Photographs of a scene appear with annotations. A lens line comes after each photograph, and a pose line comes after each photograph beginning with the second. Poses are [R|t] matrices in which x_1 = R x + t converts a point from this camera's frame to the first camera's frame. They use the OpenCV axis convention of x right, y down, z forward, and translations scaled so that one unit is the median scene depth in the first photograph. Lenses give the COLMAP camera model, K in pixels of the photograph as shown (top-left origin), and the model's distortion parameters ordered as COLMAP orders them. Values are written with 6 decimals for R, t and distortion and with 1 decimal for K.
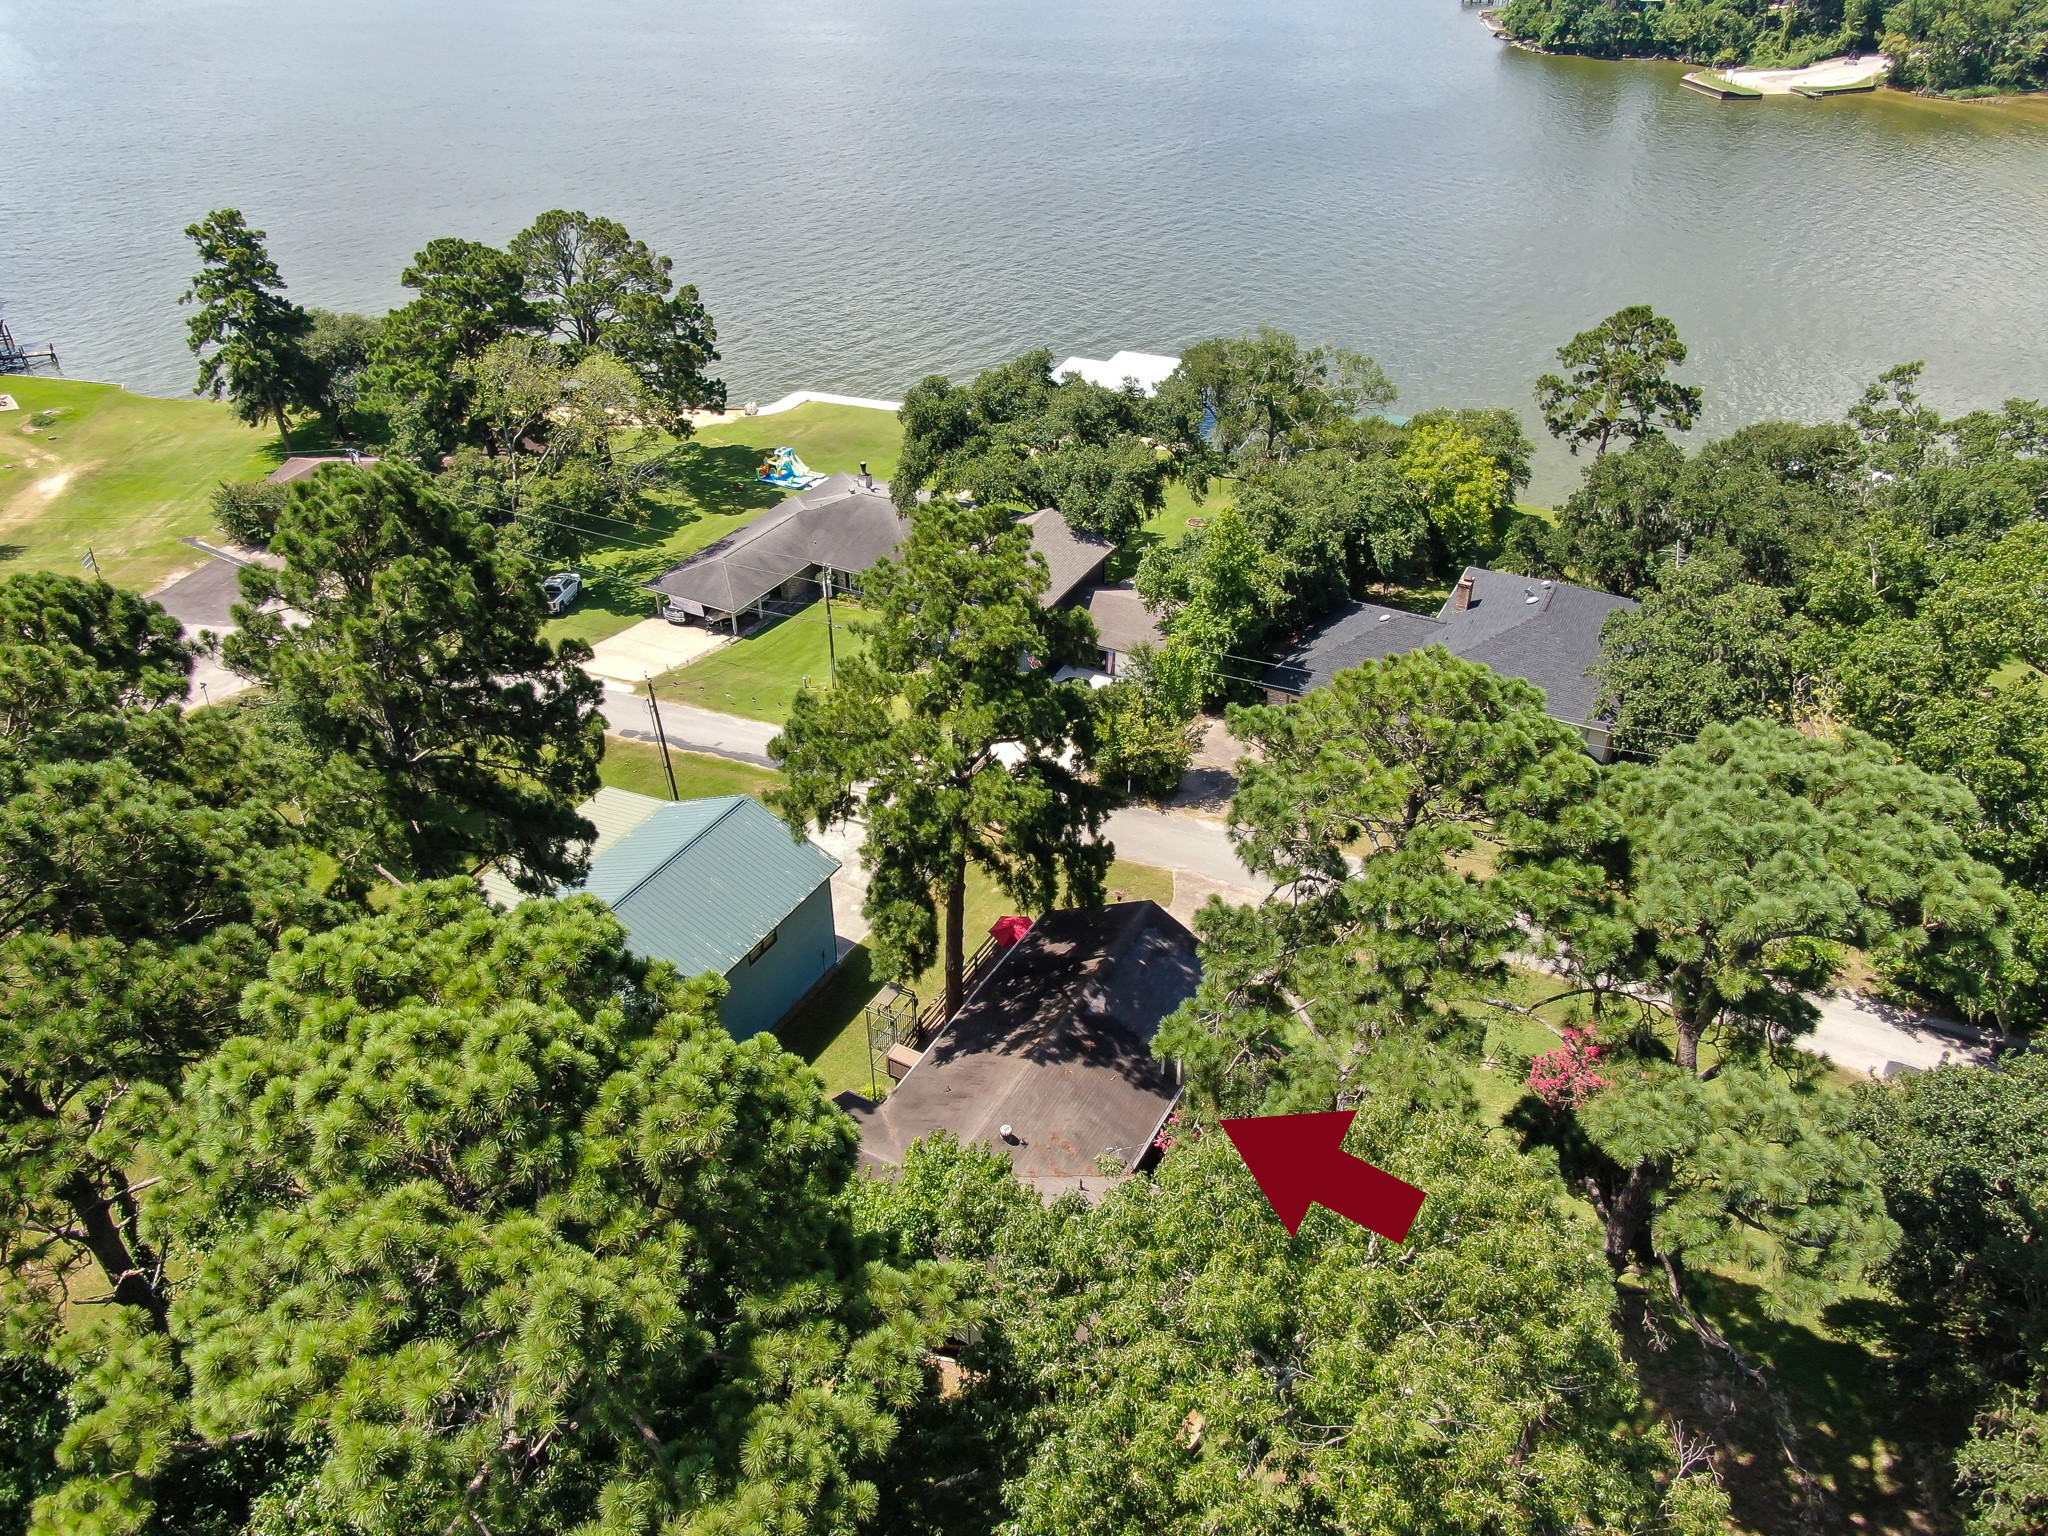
lens RADIAL K [[1498.6, 0, 1024.0], [0, 1498.6, 768.0], [0, 0, 1]] dist [-0.015397, 0.002928]
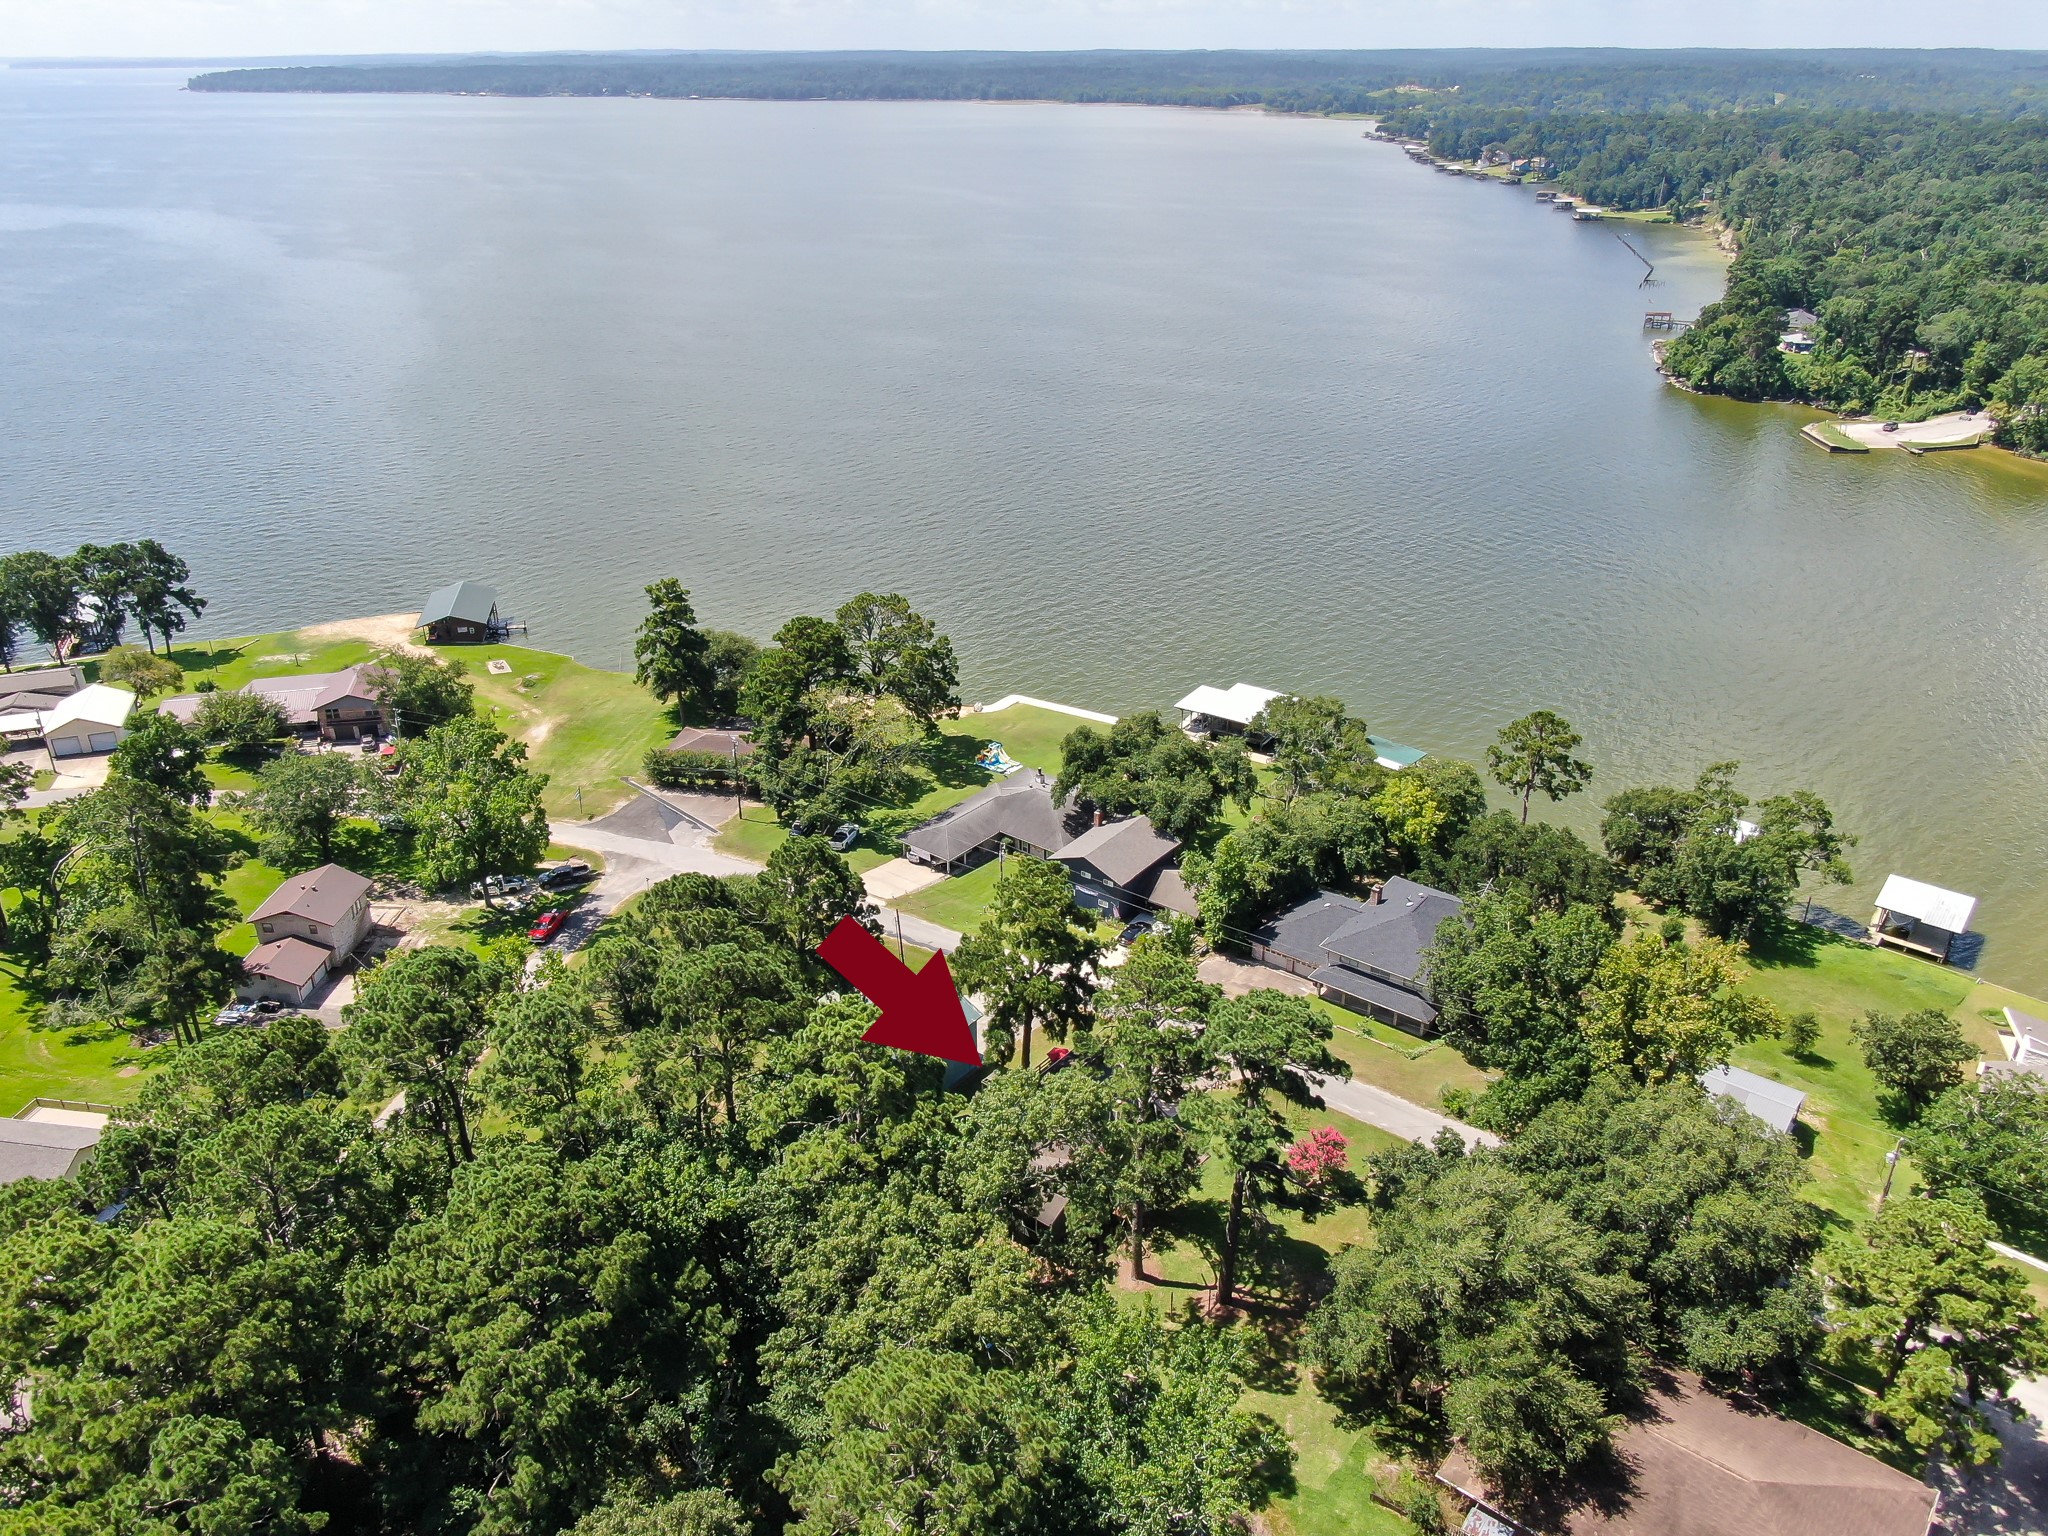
lens RADIAL K [[1498.6, 0, 1024.0], [0, 1498.6, 768.0], [0, 0, 1]] dist [-0.015397, 0.002928]
pose [[0.985046, 0.078882, -0.153172, 0.121860], [-0.097108, 0.988561, -0.115401, -0.020584], [0.142317, 0.128549, 0.981438, -0.570739]]
